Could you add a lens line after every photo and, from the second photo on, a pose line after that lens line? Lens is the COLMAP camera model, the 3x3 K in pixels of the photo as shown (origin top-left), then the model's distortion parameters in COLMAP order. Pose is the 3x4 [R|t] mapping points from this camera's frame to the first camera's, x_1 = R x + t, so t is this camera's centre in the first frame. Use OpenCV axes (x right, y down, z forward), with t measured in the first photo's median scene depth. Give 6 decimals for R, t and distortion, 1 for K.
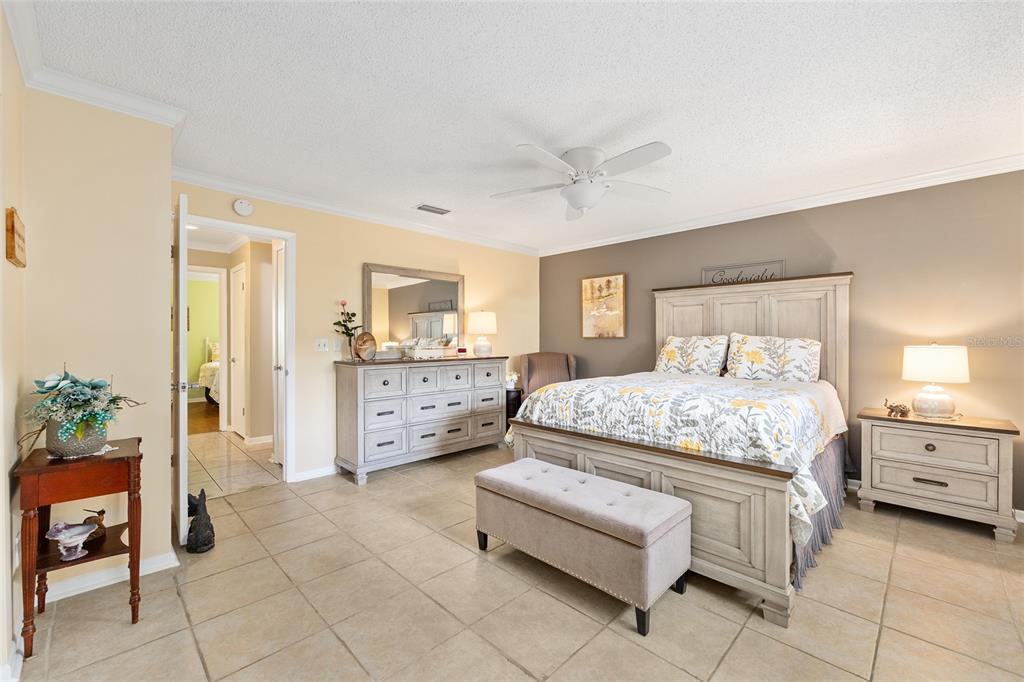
lens RADIAL K [[412.5, 0, 515.8], [0, 412.5, 339.0], [0, 0, 1]] dist [-0.005480, 0.002003]
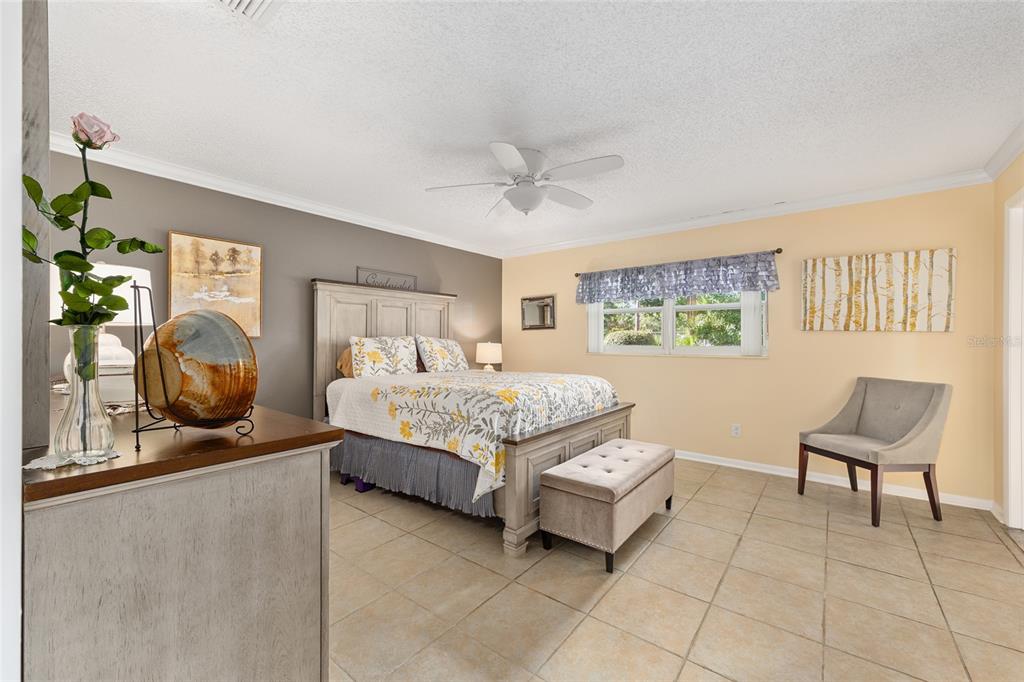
lens RADIAL K [[412.5, 0, 515.1], [0, 412.5, 340.6], [0, 0, 1]] dist [-0.005480, 0.002003]
pose [[-0.115720, 0.000846, 0.993282, -0.564670], [0.005240, 0.999986, -0.000241, 0.003303], [-0.993268, 0.005177, -0.115723, 0.782280]]
